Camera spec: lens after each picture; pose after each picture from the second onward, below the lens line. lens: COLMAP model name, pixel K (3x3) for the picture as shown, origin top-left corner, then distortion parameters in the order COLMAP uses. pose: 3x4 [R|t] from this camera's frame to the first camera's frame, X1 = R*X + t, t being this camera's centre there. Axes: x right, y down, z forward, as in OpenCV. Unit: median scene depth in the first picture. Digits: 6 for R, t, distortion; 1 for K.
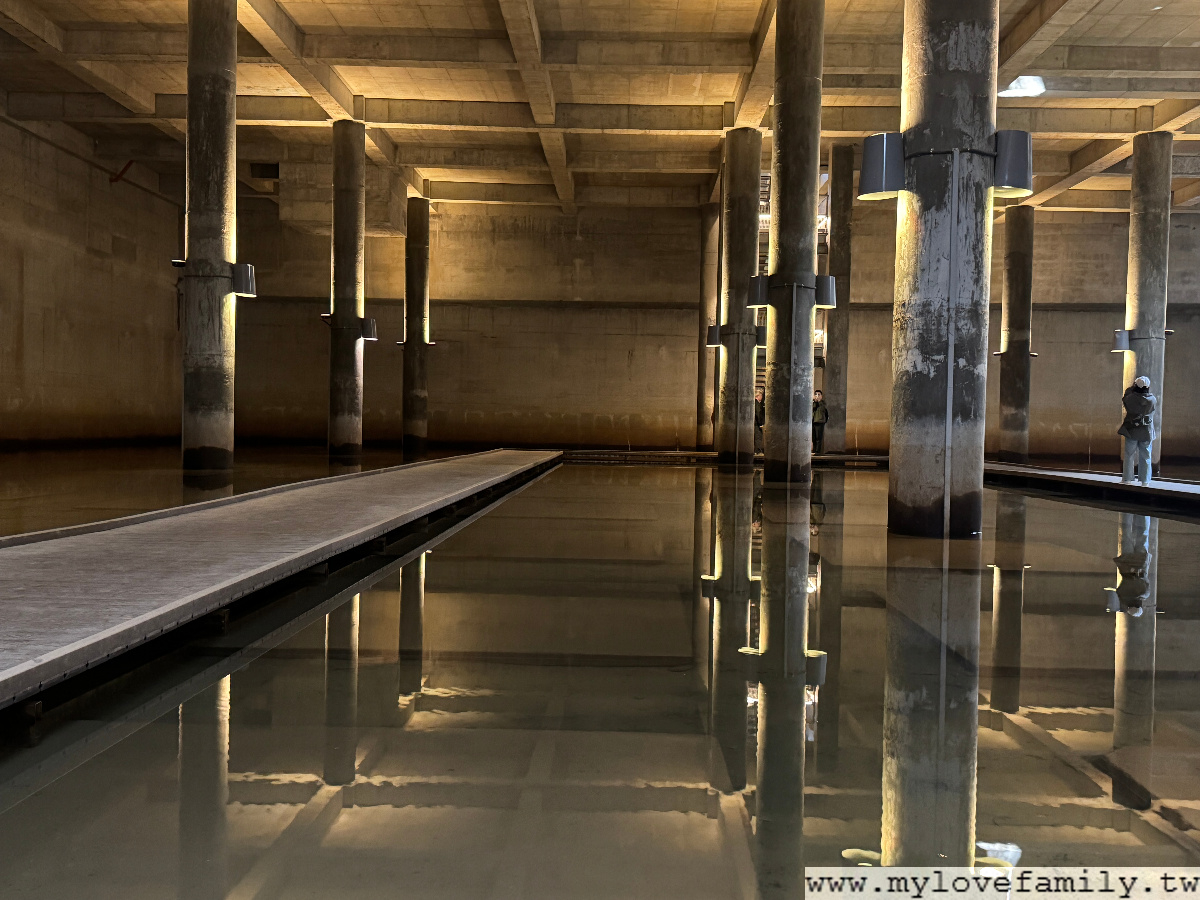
lens RADIAL K [[1210.7, 0, 605.0], [0, 1210.7, 457.1], [0, 0, 1]] dist [0.199904, -0.430788]
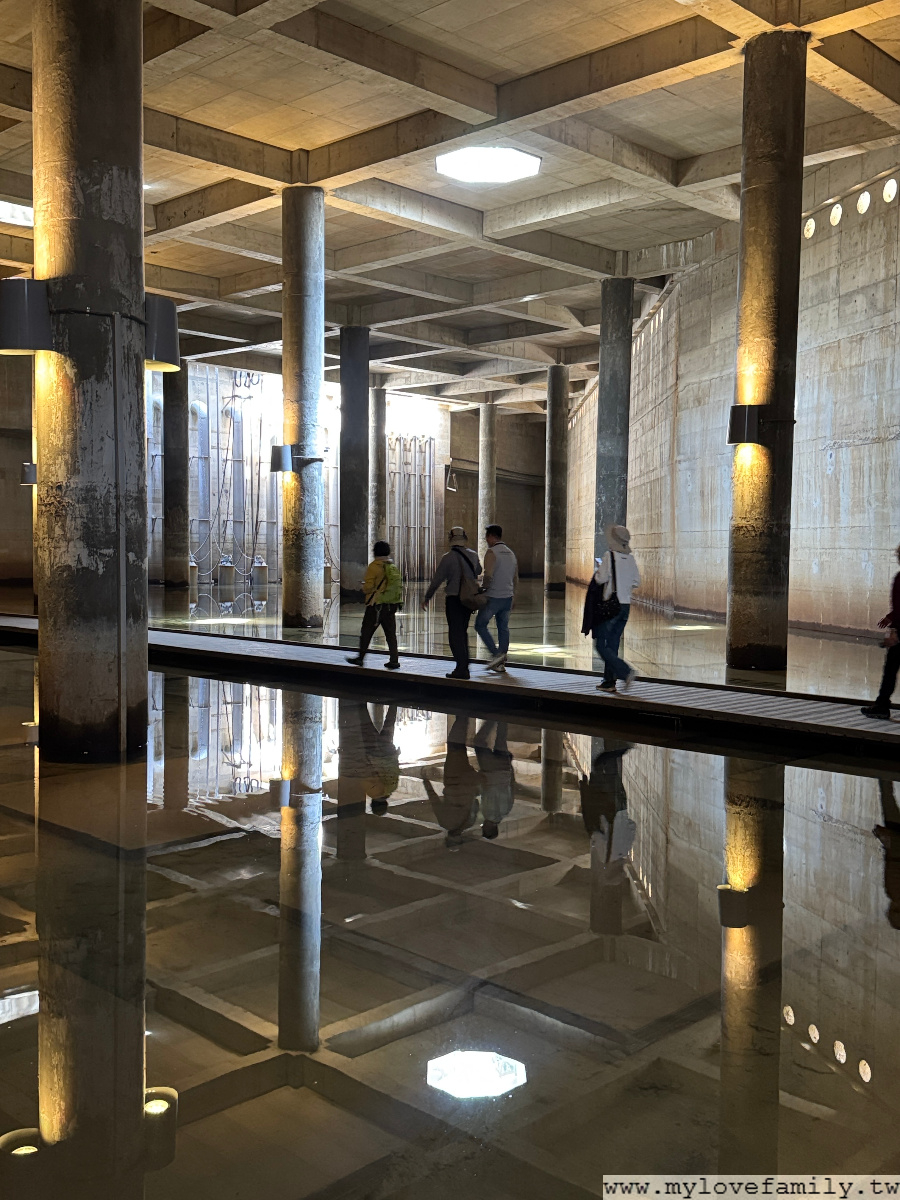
lens RADIAL K [[1205.4, 0, 451.5], [0, 1205.4, 608.3], [0, 0, 1]] dist [0.229377, -0.526006]
pose [[0.684551, -0.049864, 0.727257, -0.191085], [0.020617, 0.998583, 0.049061, -0.077073], [-0.728673, -0.018591, 0.684609, 0.223117]]
